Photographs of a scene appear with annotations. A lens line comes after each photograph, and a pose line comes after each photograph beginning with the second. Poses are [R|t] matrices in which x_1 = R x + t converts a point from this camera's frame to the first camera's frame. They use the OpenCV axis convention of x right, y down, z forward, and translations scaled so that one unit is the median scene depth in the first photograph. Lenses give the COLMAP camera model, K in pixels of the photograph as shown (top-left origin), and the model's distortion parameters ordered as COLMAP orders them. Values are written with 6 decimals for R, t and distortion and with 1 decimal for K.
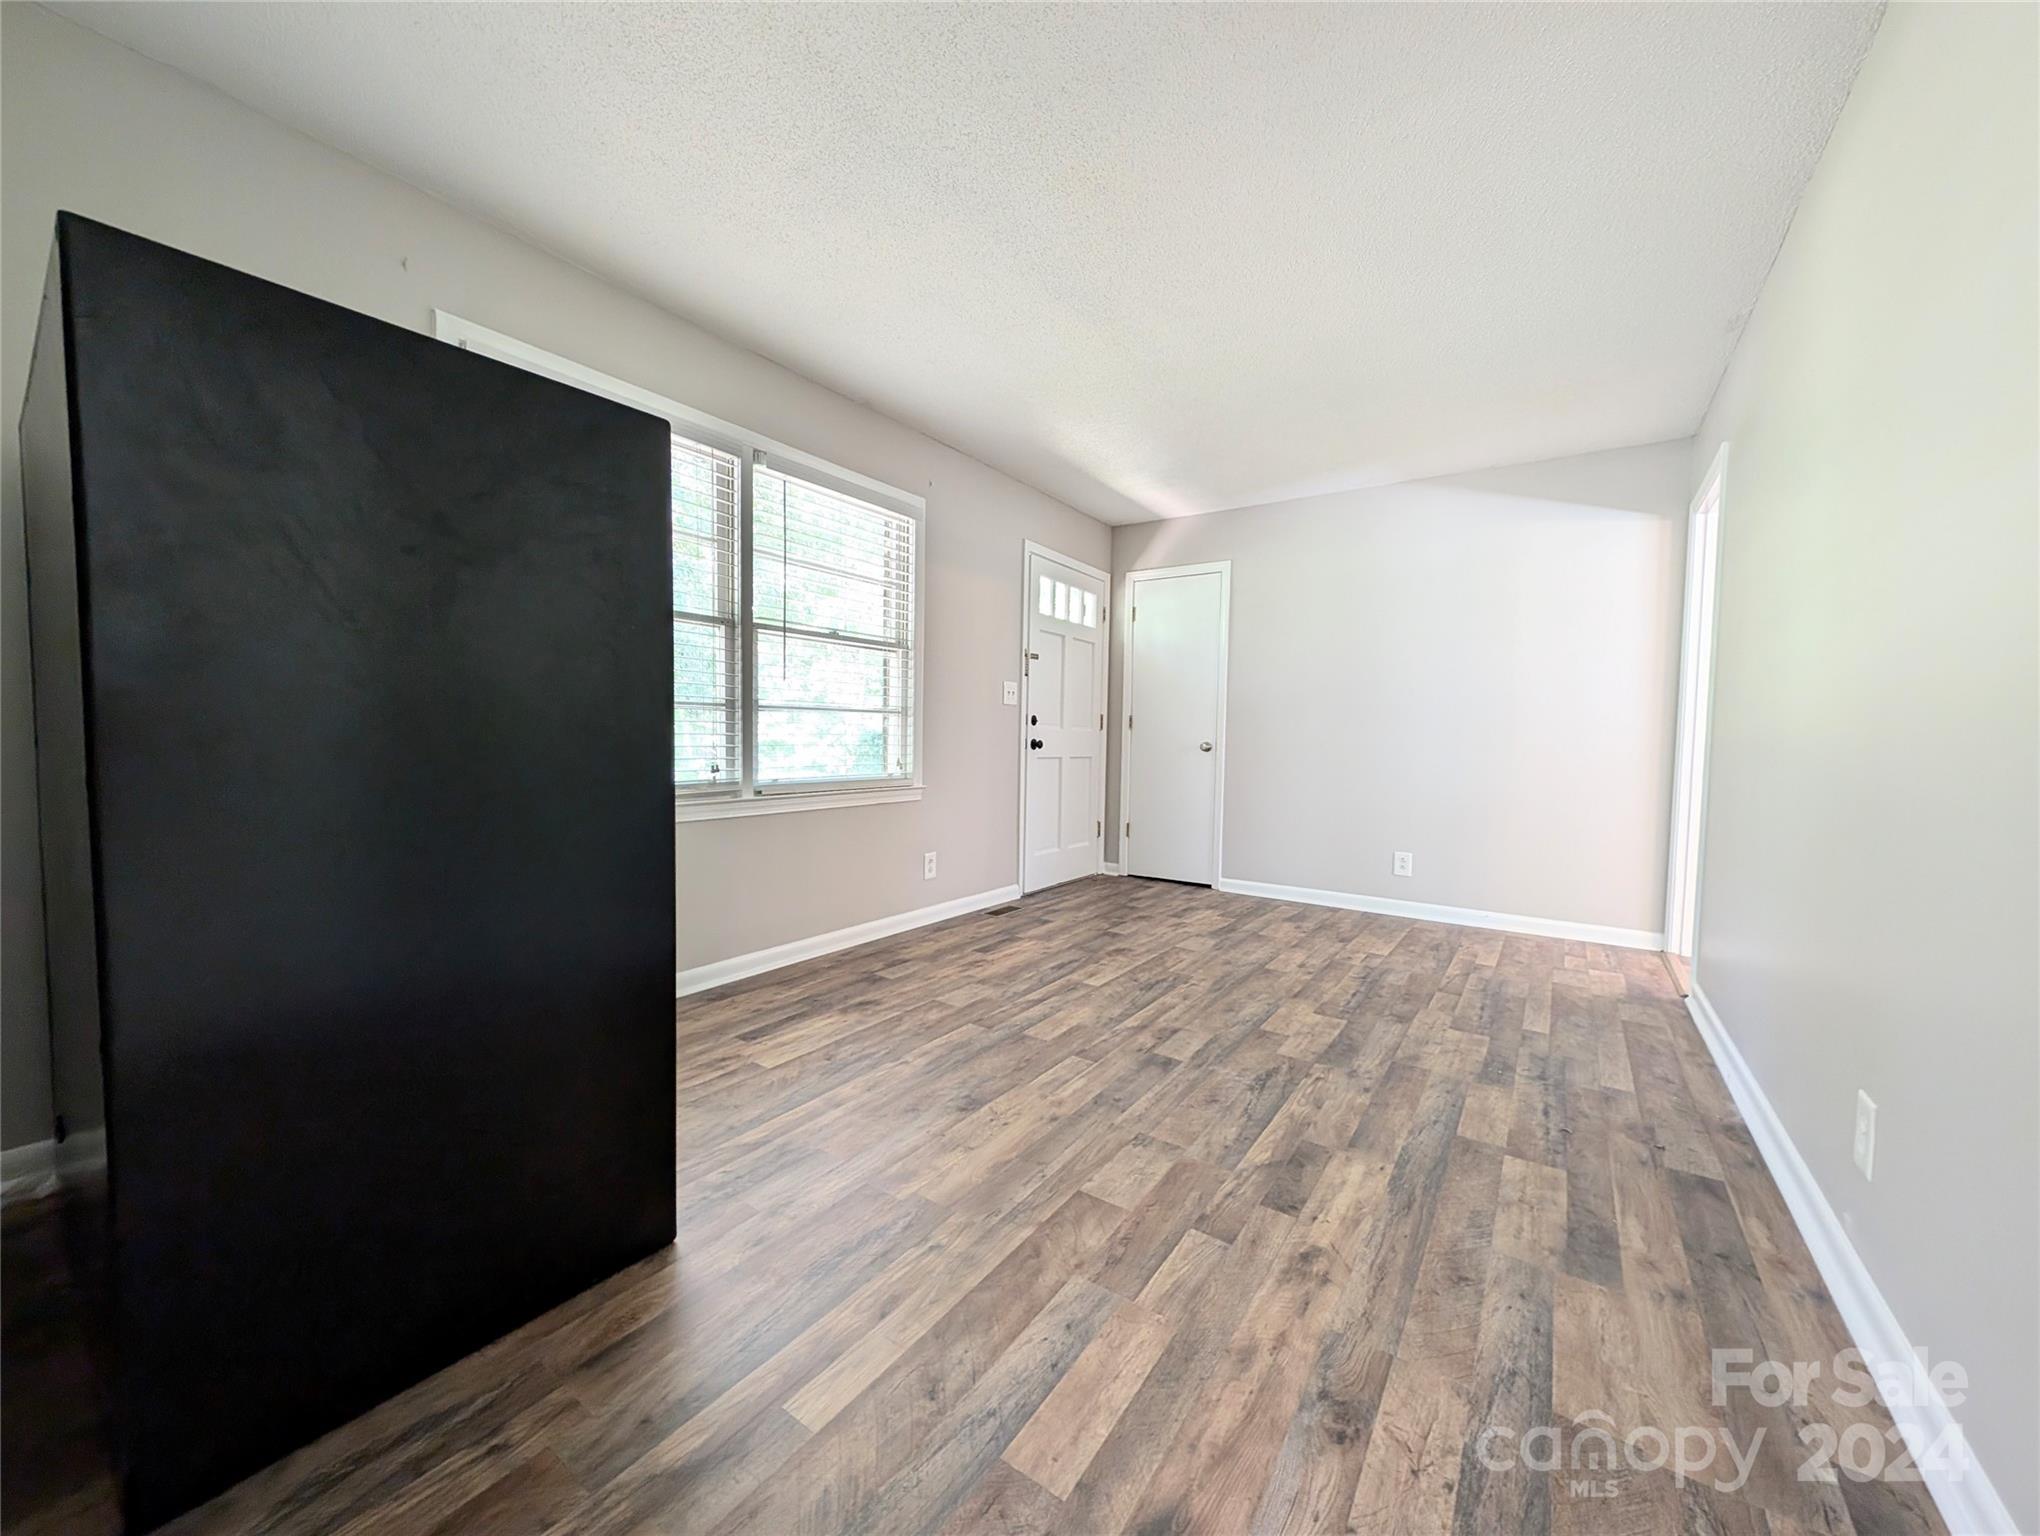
lens RADIAL K [[766.8, 0, 1007.6], [0, 766.8, 779.9], [0, 0, 1]] dist [0.006959, -0.003244]
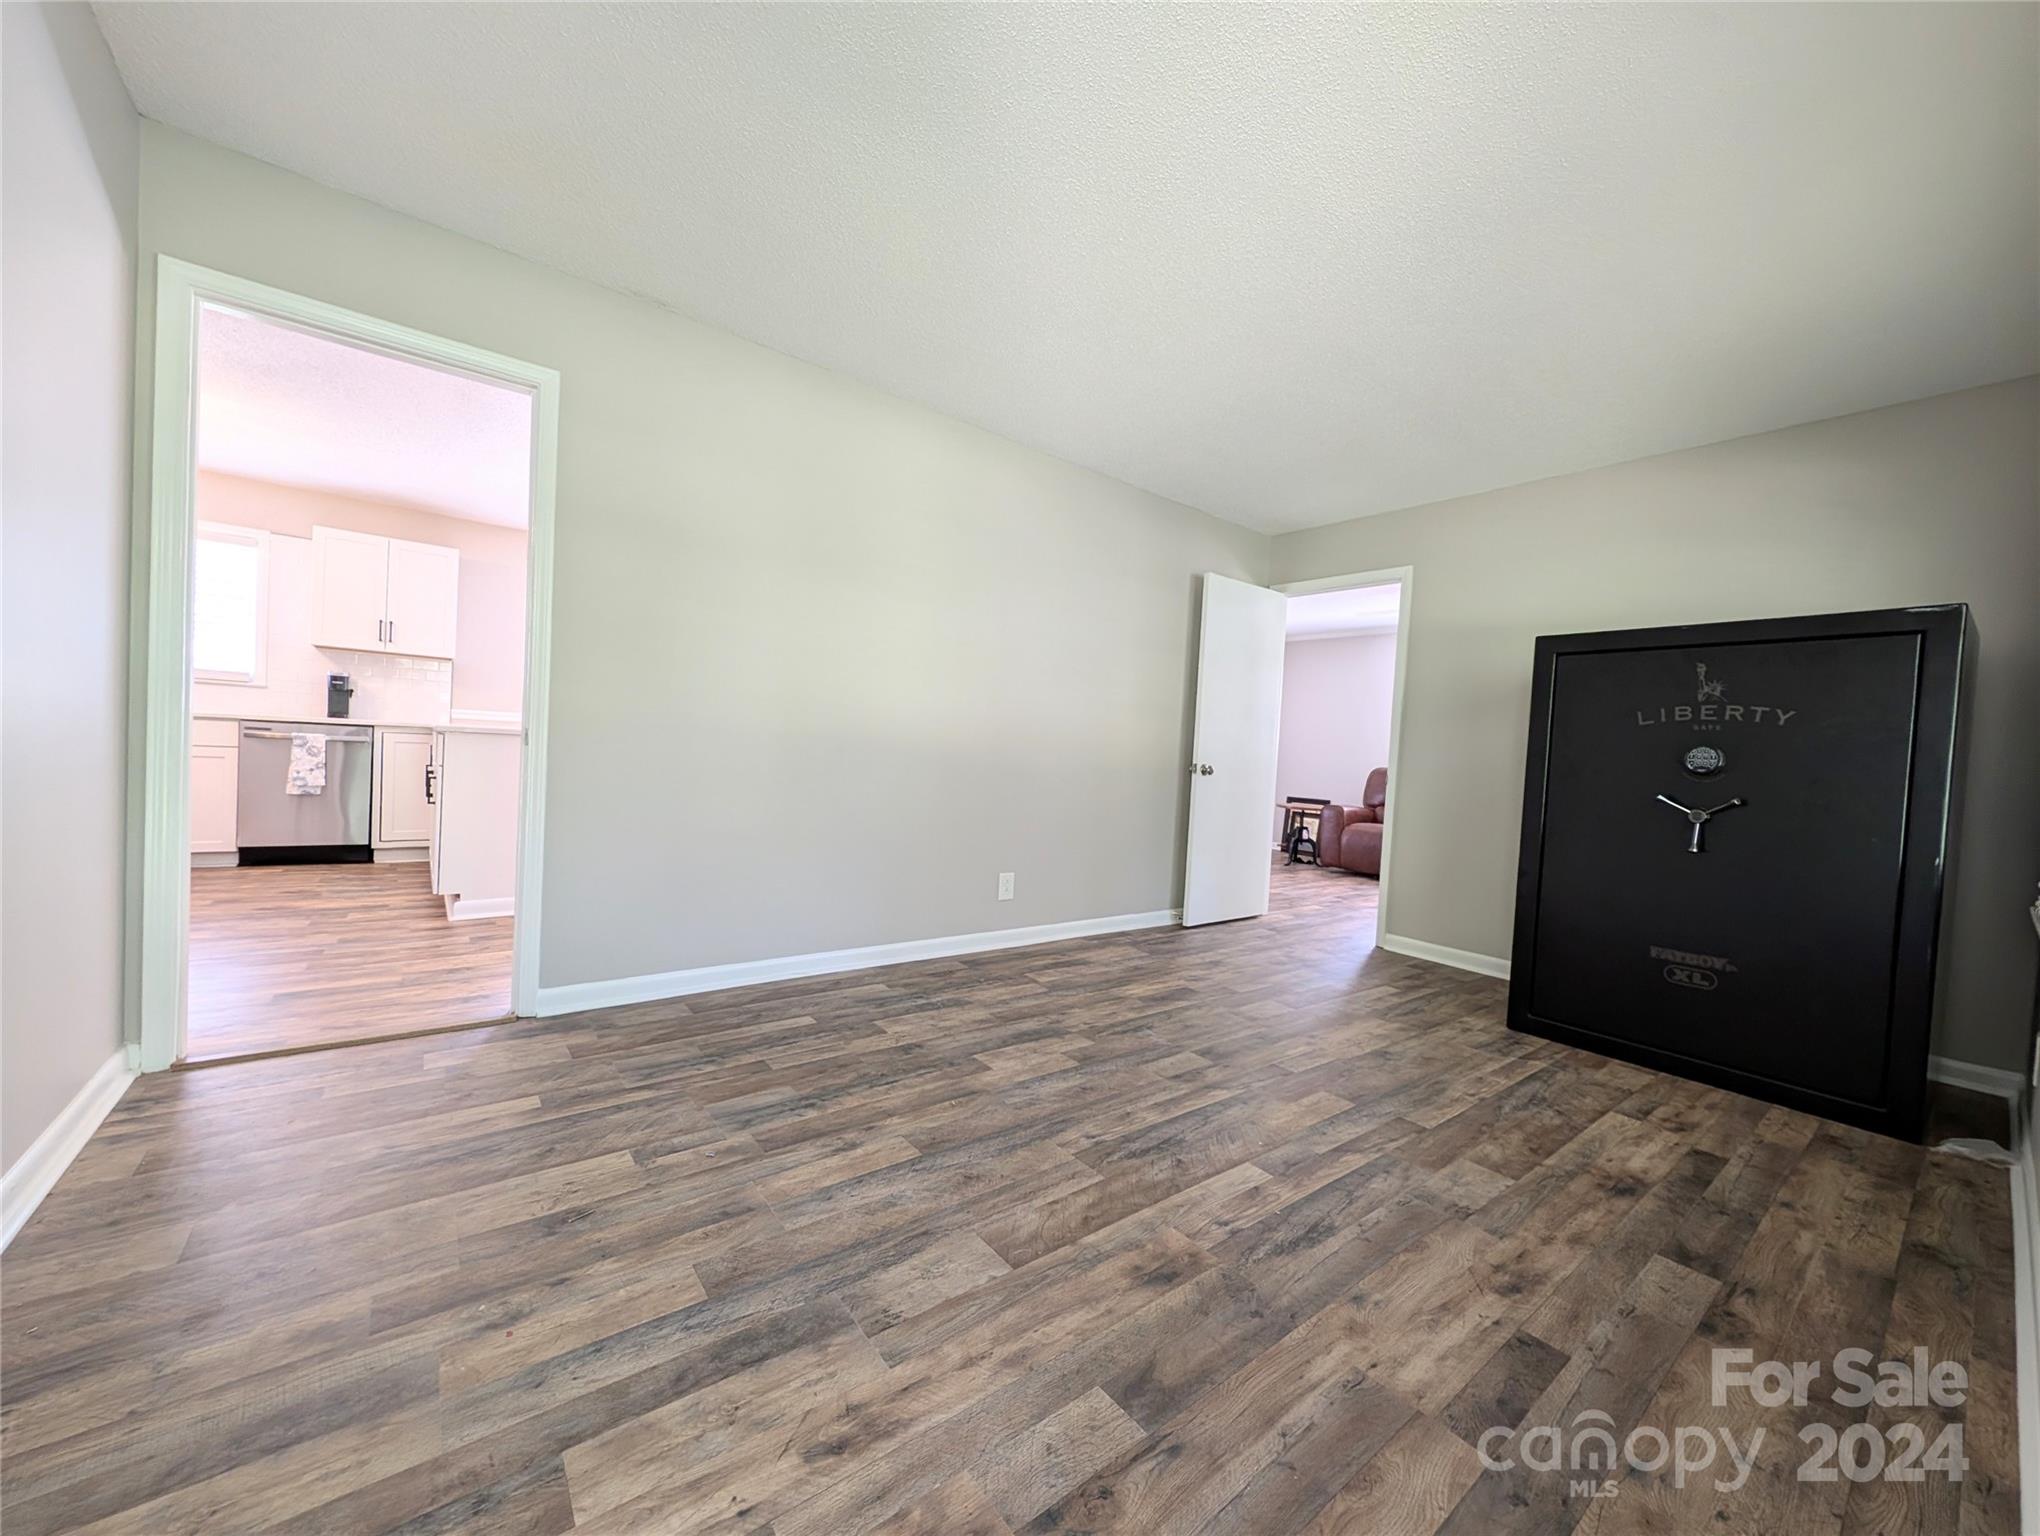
lens RADIAL K [[766.8, 0, 1004.2], [0, 766.8, 767.0], [0, 0, 1]] dist [0.006959, -0.003244]
pose [[-0.953416, -0.078638, 0.291229, 0.149263], [-0.056812, 0.994956, 0.082672, -0.092426], [-0.296261, 0.062275, -0.953075, 1.626971]]
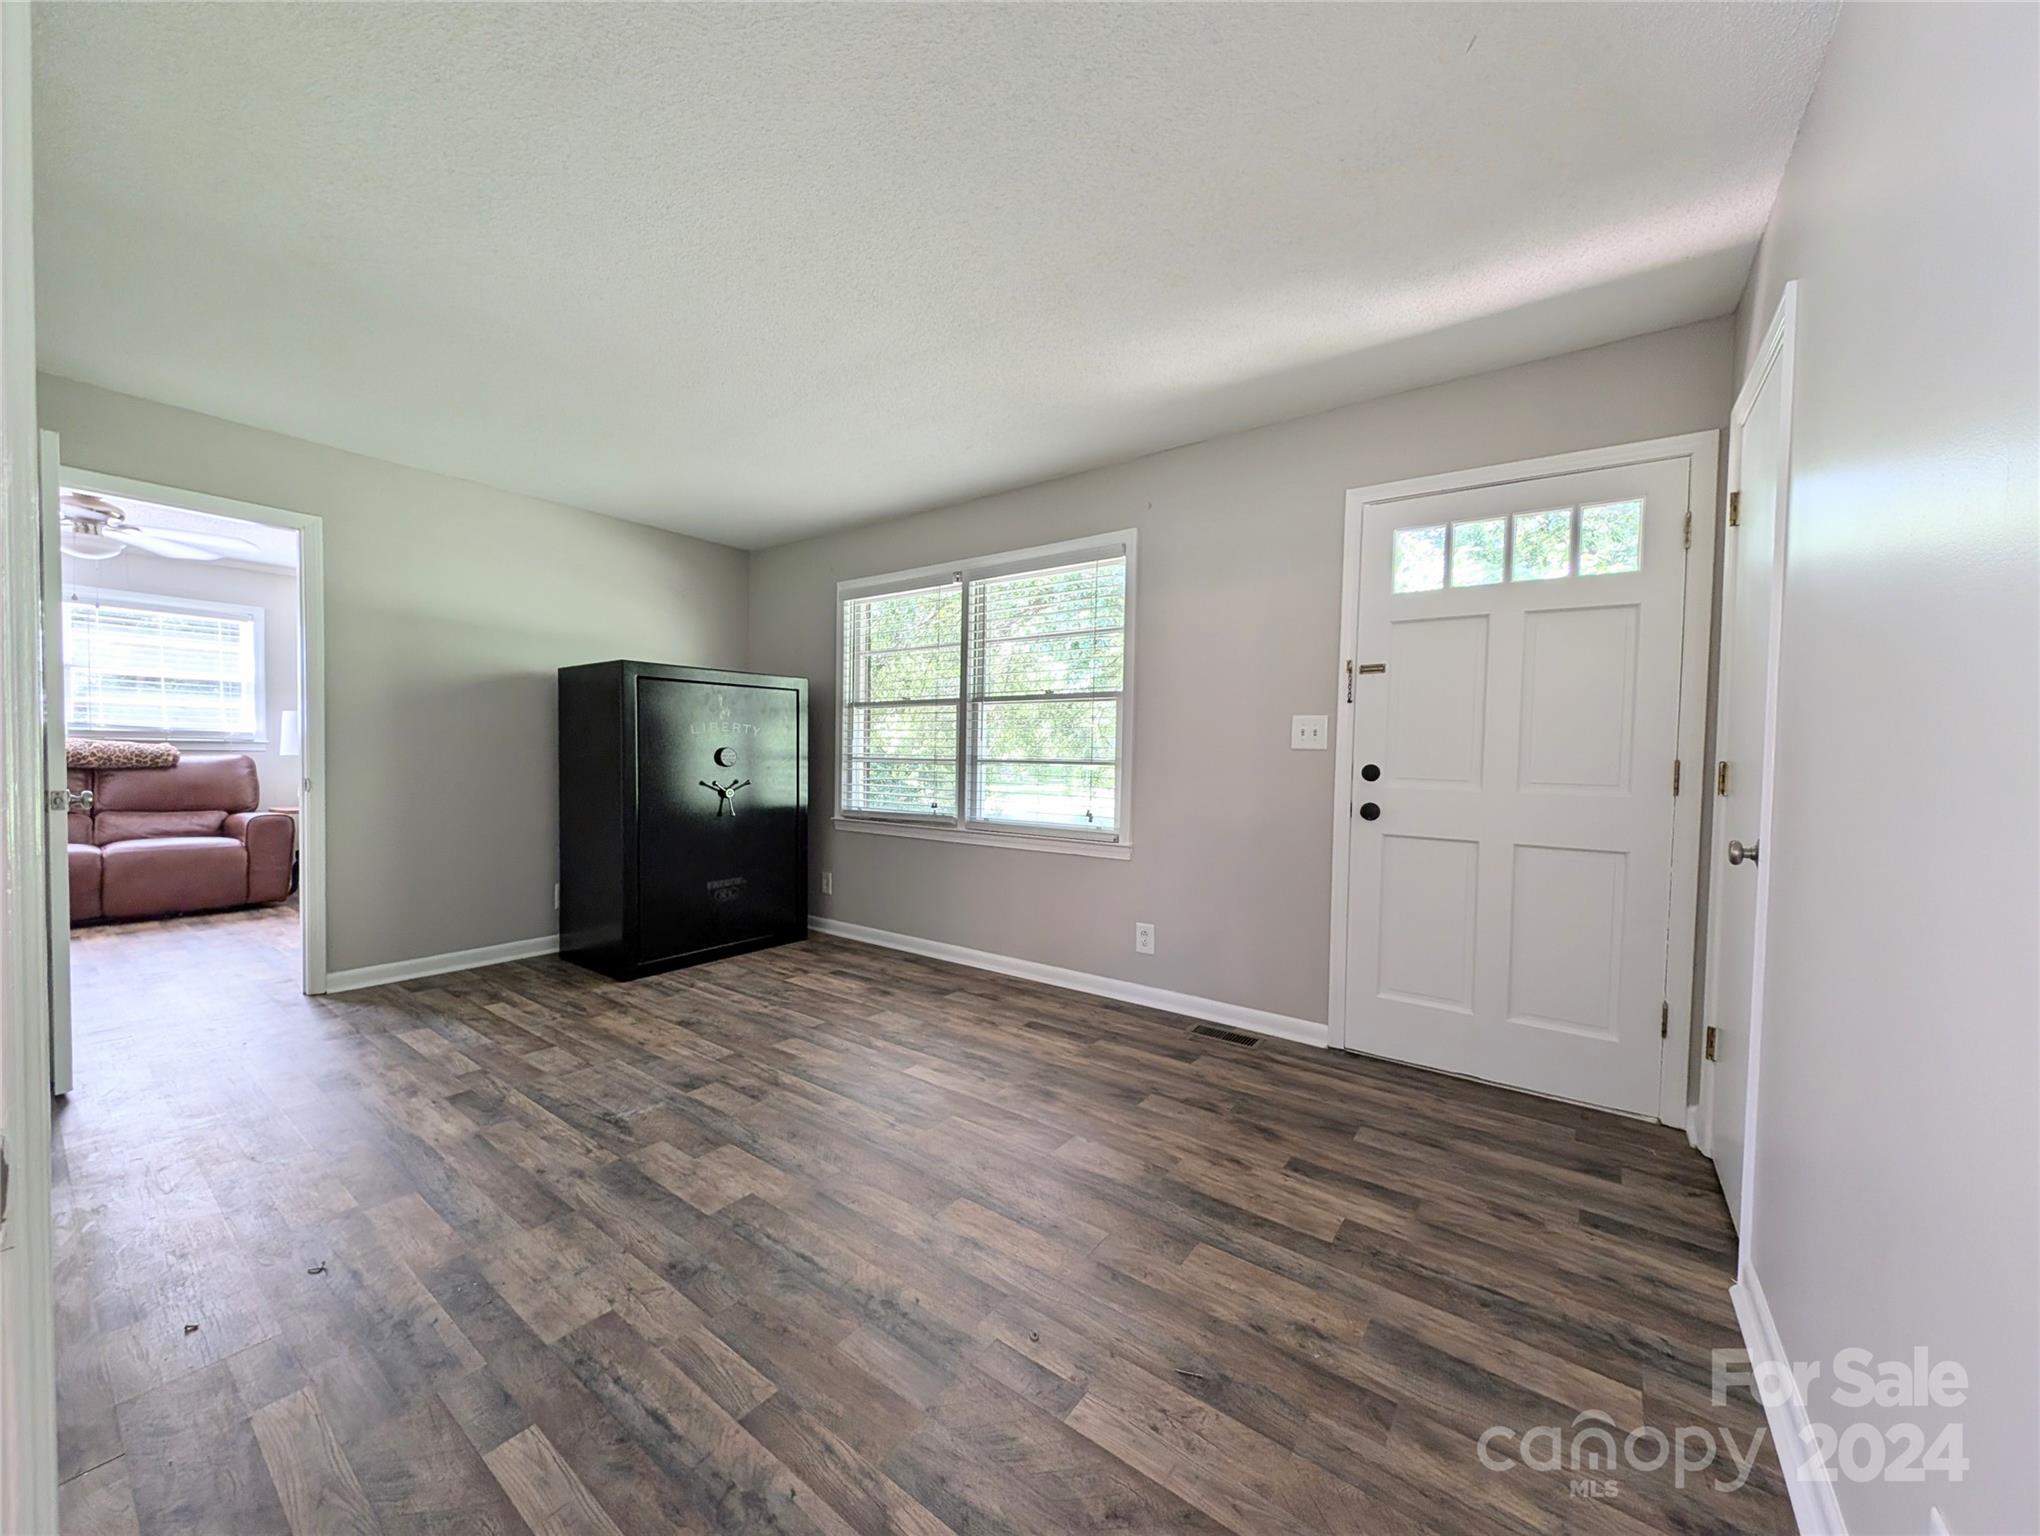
lens RADIAL K [[766.8, 0, 1031.7], [0, 766.8, 783.4], [0, 0, 1]] dist [0.006959, -0.003244]
pose [[-0.007015, 0.027604, -0.999594, 0.998540], [-0.071577, 0.997041, 0.028035, -0.103066], [0.997410, 0.071745, -0.005018, 1.124349]]
